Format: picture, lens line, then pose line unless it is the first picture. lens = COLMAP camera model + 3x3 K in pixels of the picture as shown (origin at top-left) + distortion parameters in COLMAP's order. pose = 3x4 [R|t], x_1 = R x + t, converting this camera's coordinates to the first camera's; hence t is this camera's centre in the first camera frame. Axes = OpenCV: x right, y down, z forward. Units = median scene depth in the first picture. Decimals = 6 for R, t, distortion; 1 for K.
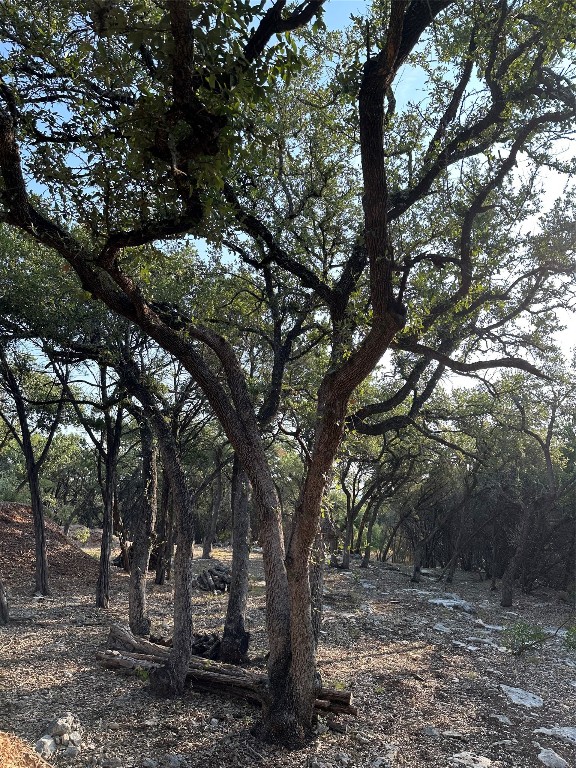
lens RADIAL K [[538.0, 0, 289.7], [0, 538.0, 382.5], [0, 0, 1]] dist [0.026765, -0.010522]
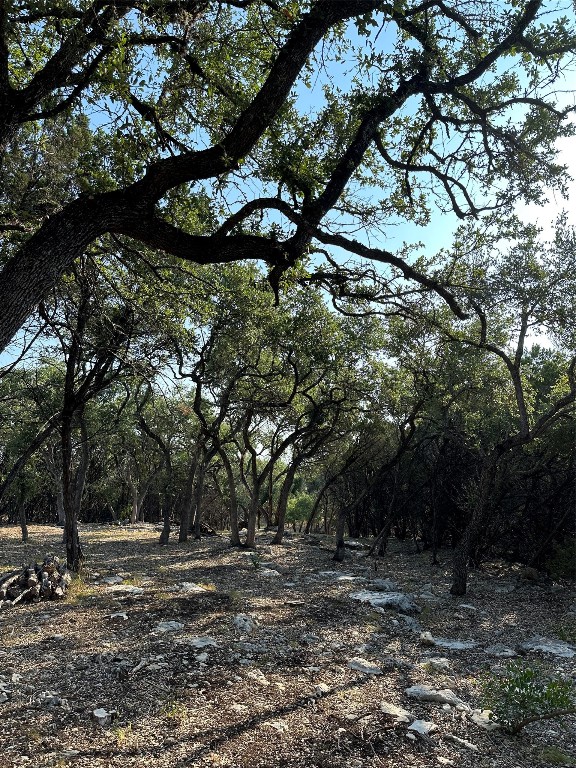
lens RADIAL K [[538.0, 0, 287.0], [0, 538.0, 385.2], [0, 0, 1]] dist [0.026765, -0.010522]
pose [[0.993564, -0.017789, 0.111870, 0.071183], [0.011777, 0.998462, 0.054170, 0.068927], [-0.112662, -0.052504, 0.992245, 0.232507]]
